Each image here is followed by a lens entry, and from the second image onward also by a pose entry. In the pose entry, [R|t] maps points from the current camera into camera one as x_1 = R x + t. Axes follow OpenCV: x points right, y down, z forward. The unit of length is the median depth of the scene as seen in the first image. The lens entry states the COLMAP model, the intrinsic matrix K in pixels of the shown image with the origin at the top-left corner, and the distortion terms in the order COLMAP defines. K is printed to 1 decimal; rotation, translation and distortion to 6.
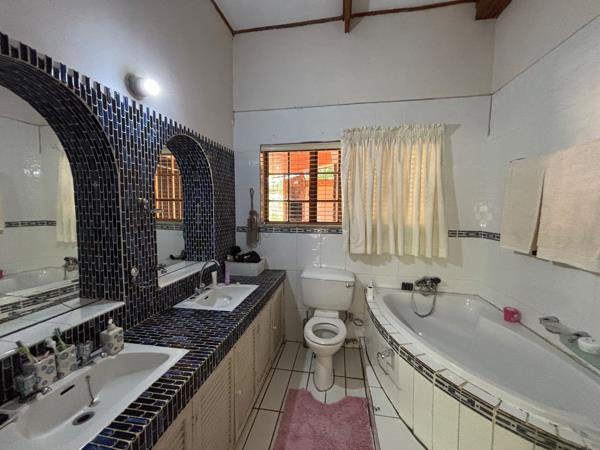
lens RADIAL K [[243.1, 0, 299.8], [0, 243.1, 224.2], [0, 0, 1]] dist [-0.000633, 0.001240]
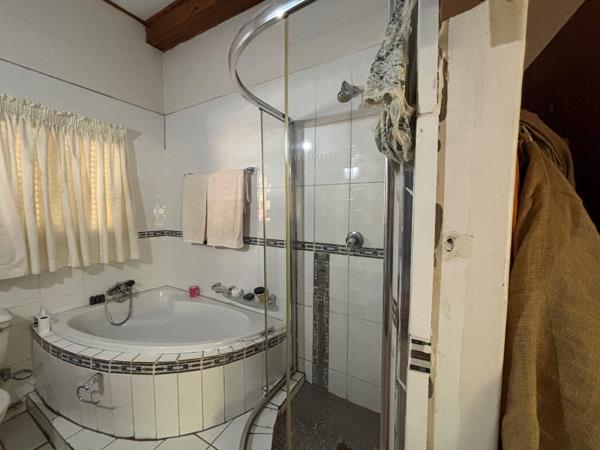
lens RADIAL K [[243.1, 0, 300.1], [0, 243.1, 224.2], [0, 0, 1]] dist [-0.000633, 0.001240]
pose [[0.343867, -0.061421, 0.937008, -0.128053], [0.060256, 0.997245, 0.043257, -0.012220], [-0.937083, 0.041586, 0.346621, -0.011290]]
